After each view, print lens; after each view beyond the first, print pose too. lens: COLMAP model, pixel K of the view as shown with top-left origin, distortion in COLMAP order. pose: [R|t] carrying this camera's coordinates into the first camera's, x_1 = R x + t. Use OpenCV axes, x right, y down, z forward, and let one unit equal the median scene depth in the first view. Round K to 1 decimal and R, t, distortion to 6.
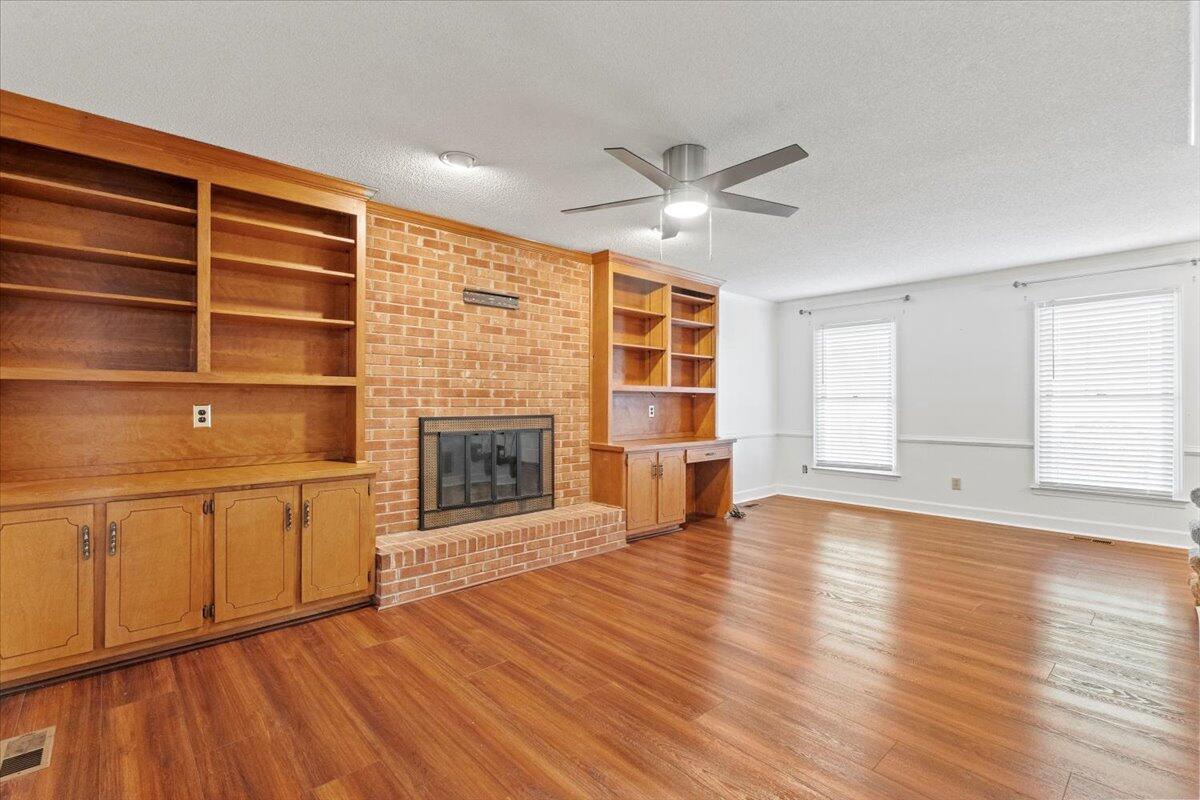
lens RADIAL K [[546.3, 0, 600.7], [0, 546.3, 397.5], [0, 0, 1]] dist [-0.000615, 0.000232]
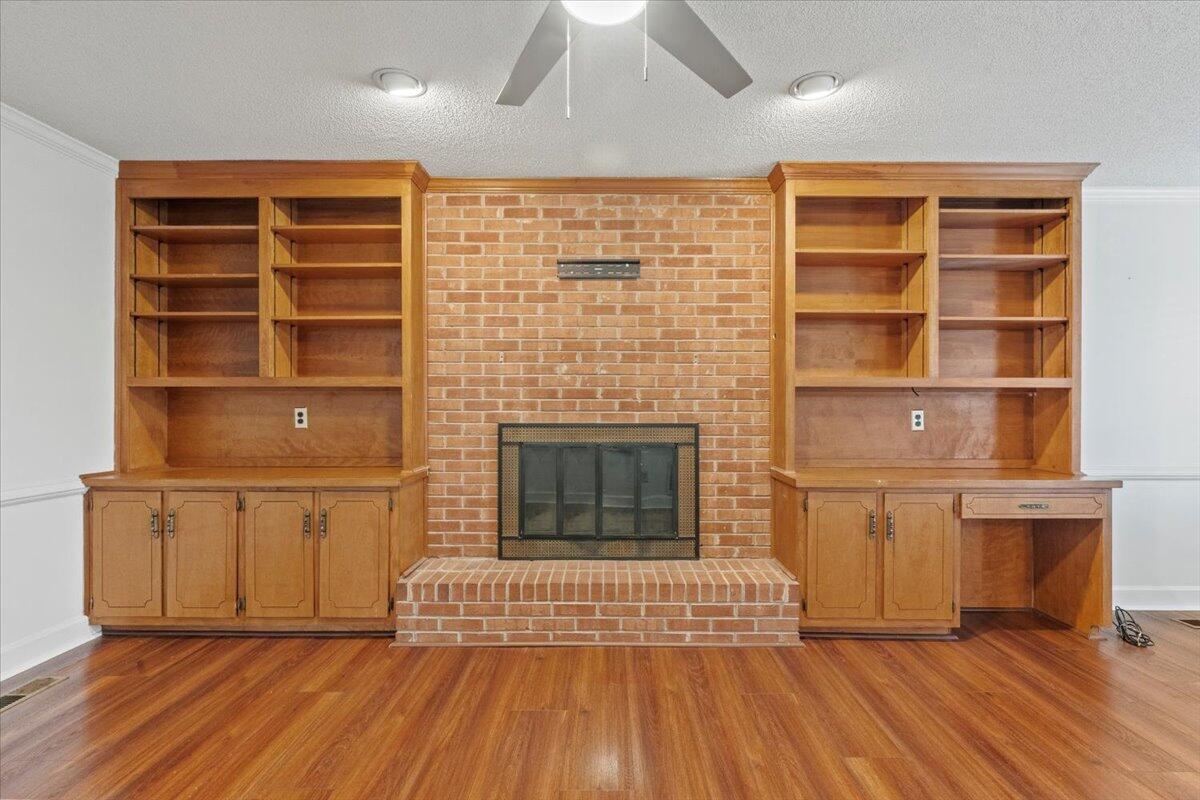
lens RADIAL K [[557.5, 0, 623.1], [0, 557.5, 399.1], [0, 0, 1]] dist [-0.003502, 0.001433]
pose [[0.735871, -0.004541, -0.677107, 0.363624], [0.005177, 0.999986, -0.001080, 0.001476], [0.677102, -0.002711, 0.735884, 0.472597]]
